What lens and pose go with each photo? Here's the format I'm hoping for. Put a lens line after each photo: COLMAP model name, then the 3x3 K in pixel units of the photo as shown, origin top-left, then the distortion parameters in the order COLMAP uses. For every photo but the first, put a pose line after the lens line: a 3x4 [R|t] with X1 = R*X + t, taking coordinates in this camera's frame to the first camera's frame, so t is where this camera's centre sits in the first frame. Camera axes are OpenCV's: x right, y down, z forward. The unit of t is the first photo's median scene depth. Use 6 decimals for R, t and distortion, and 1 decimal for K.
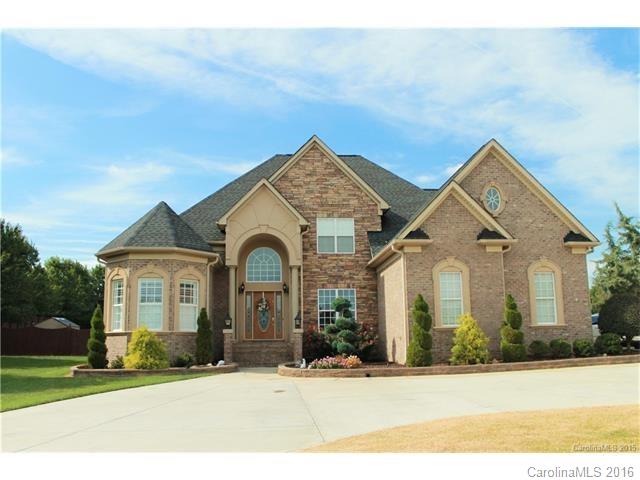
lens RADIAL K [[603.9, 0, 320.0], [0, 603.9, 240.0], [0, 0, 1]] dist [-0.108688, 0.005100]
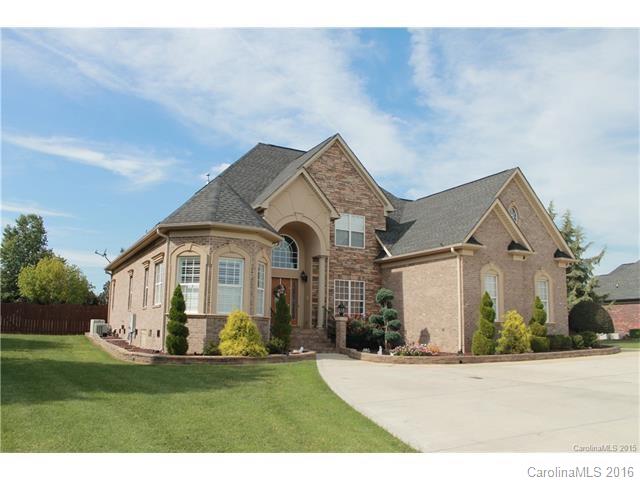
lens RADIAL K [[545.5, 0, 282.9], [0, 545.5, 241.0], [0, 0, 1]] dist [-0.212739, 0.300879]
pose [[0.916696, 0.096469, 0.387764, -0.460615], [-0.103053, 0.994668, -0.003834, 0.027425], [-0.386067, -0.036445, 0.921751, 0.159849]]
